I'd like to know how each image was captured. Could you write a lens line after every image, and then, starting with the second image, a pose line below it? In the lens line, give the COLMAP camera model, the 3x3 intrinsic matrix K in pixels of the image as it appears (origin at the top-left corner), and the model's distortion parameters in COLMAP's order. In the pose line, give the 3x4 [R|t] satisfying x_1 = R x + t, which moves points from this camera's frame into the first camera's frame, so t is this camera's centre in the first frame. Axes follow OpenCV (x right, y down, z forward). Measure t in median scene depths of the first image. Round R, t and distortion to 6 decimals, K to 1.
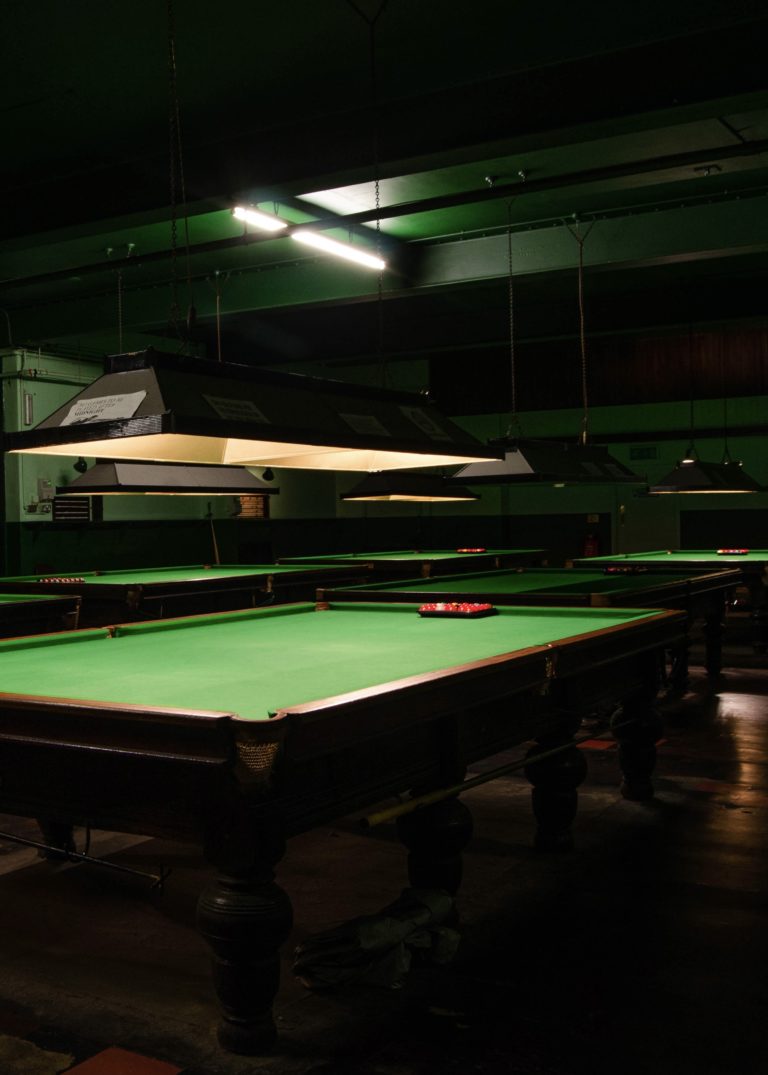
lens RADIAL K [[1211.5, 0, 384.0], [0, 1211.5, 537.5], [0, 0, 1]] dist [-0.005408, -0.017045]
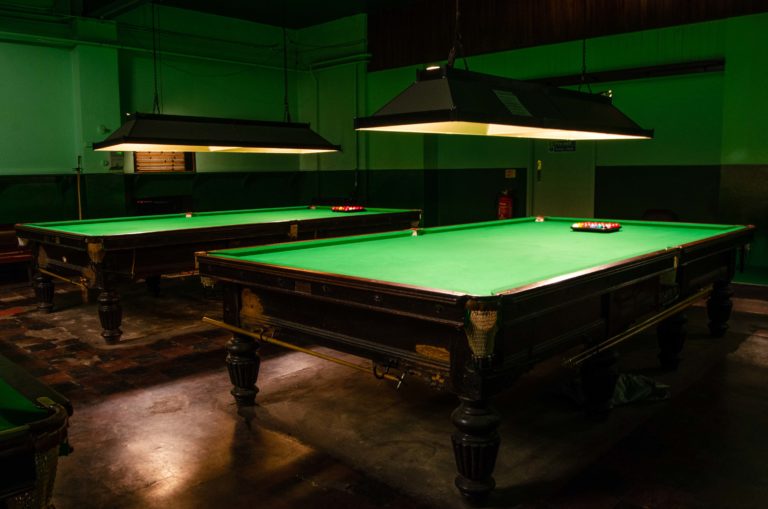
lens RADIAL K [[699.9, 0, 384.0], [0, 699.9, 254.5], [0, 0, 1]] dist [-0.066363, -0.000132]
pose [[0.965687, 0.036216, -0.257170, 0.279975], [-0.008561, 0.994130, 0.107849, -0.014132], [0.259567, -0.101946, 0.960329, 0.602833]]
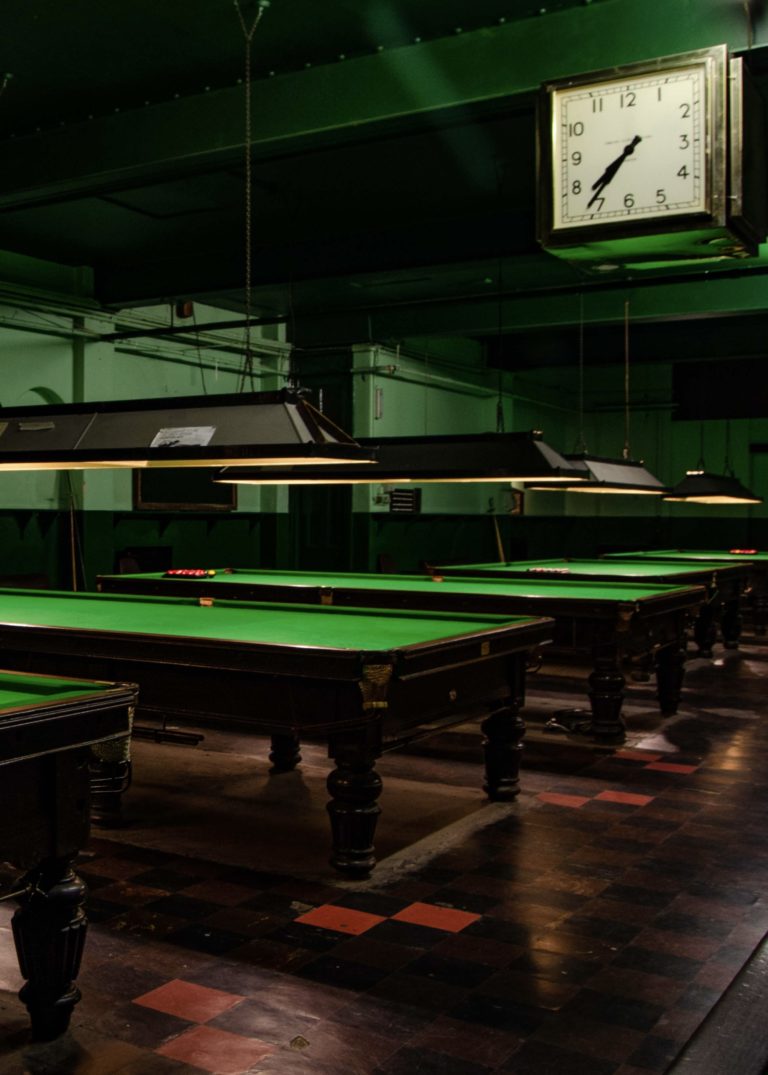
lens RADIAL K [[1211.5, 0, 384.0], [0, 1211.5, 537.5], [0, 0, 1]] dist [-0.005408, -0.017045]
pose [[0.999416, 0.027624, 0.020133, -0.308300], [-0.027663, 0.999616, 0.001663, 0.006535], [-0.020079, -0.002218, 0.999796, -0.036692]]
